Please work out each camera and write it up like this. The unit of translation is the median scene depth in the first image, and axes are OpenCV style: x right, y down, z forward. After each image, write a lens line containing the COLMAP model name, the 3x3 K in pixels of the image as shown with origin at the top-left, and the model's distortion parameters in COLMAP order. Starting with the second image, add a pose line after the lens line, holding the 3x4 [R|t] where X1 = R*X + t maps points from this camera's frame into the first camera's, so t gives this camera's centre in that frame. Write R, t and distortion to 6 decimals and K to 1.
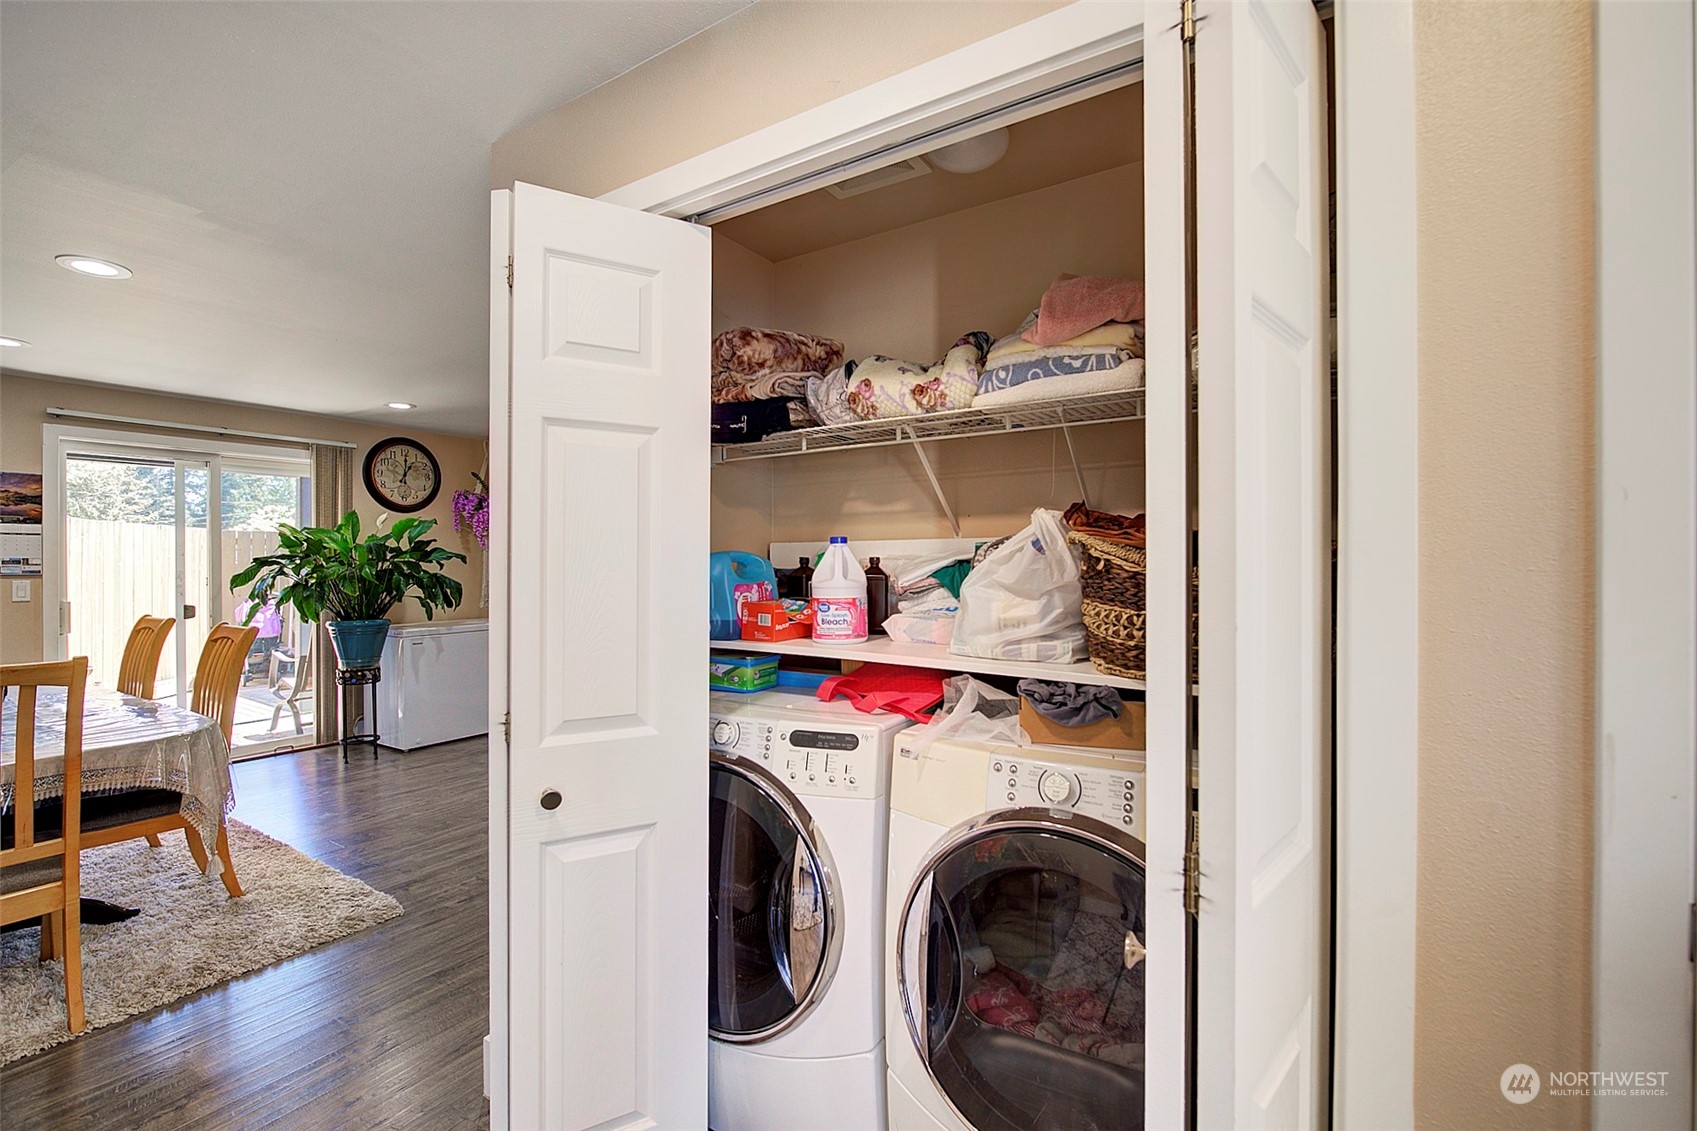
lens RADIAL K [[737.2, 0, 852.9], [0, 737.2, 558.2], [0, 0, 1]] dist [-0.009998, 0.001192]
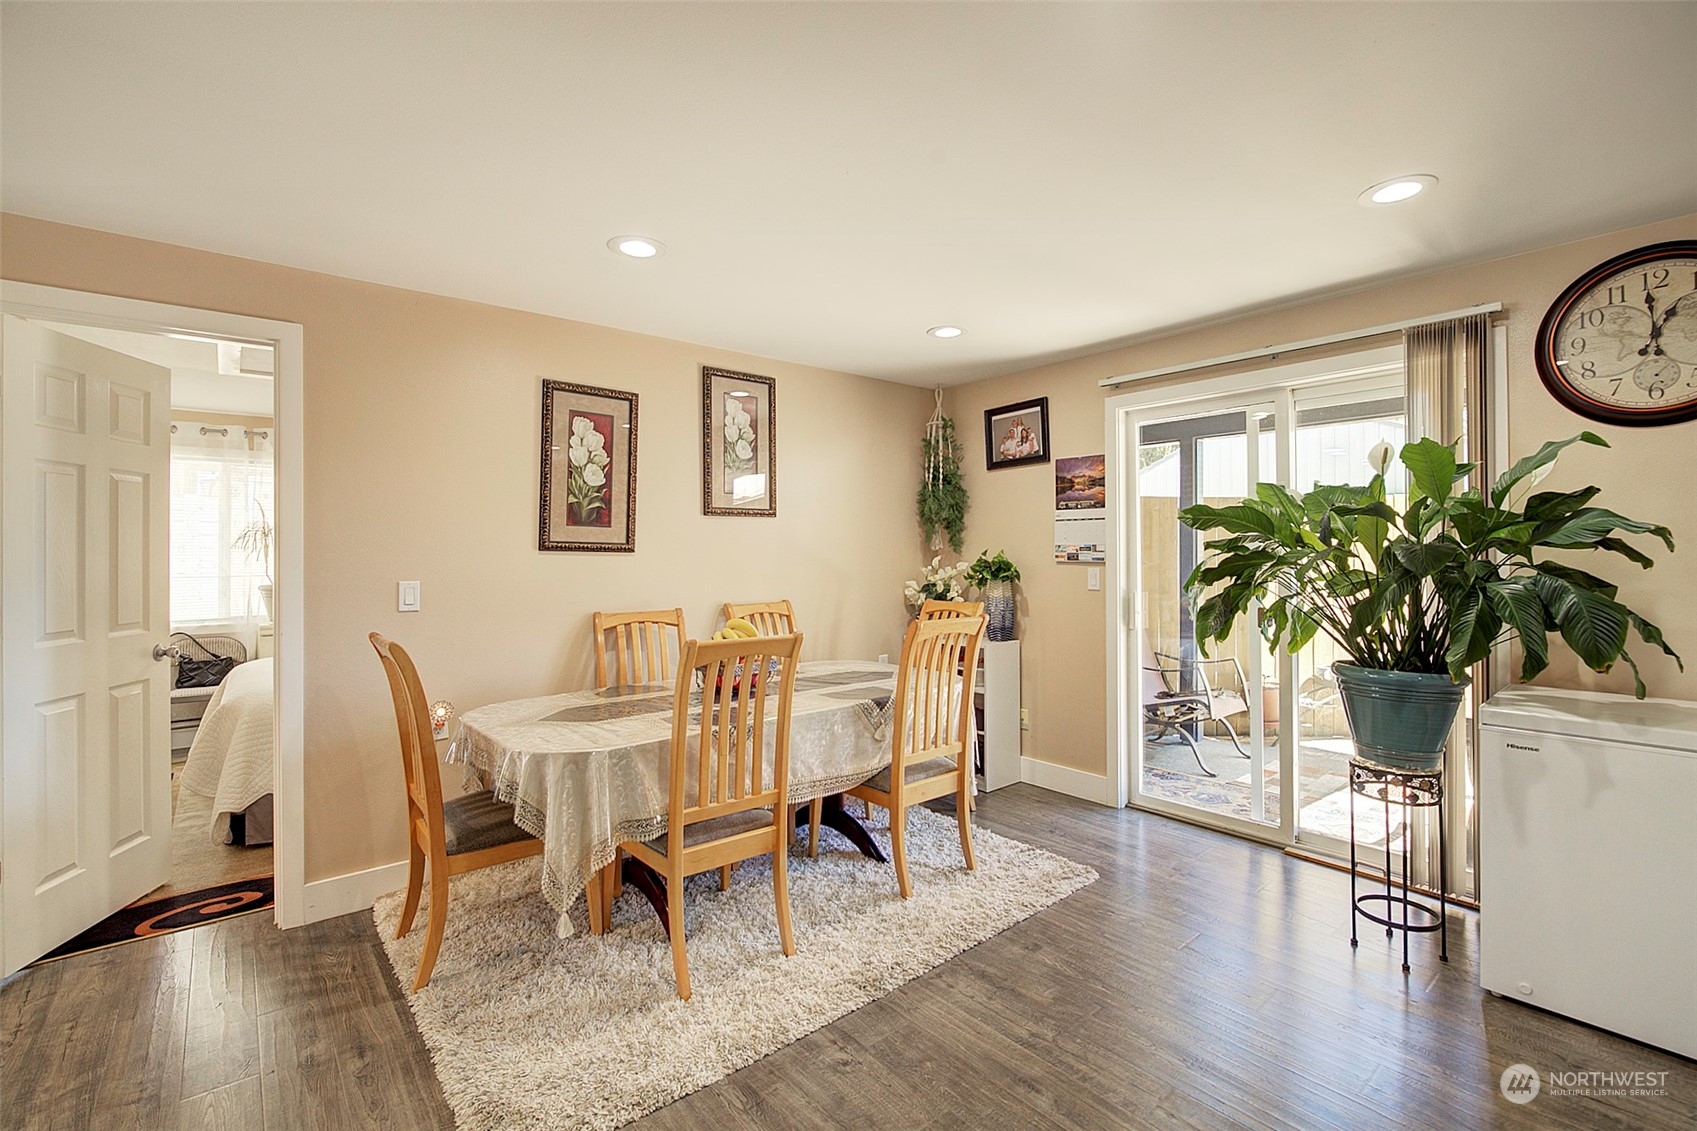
lens RADIAL K [[737.2, 0, 852.9], [0, 737.2, 558.2], [0, 0, 1]] dist [-0.009998, 0.001192]
pose [[-0.295626, 0.018166, -0.955131, -0.121481], [0.014121, 0.999793, 0.014645, -0.000570], [0.955199, -0.009158, -0.295821, 0.974097]]
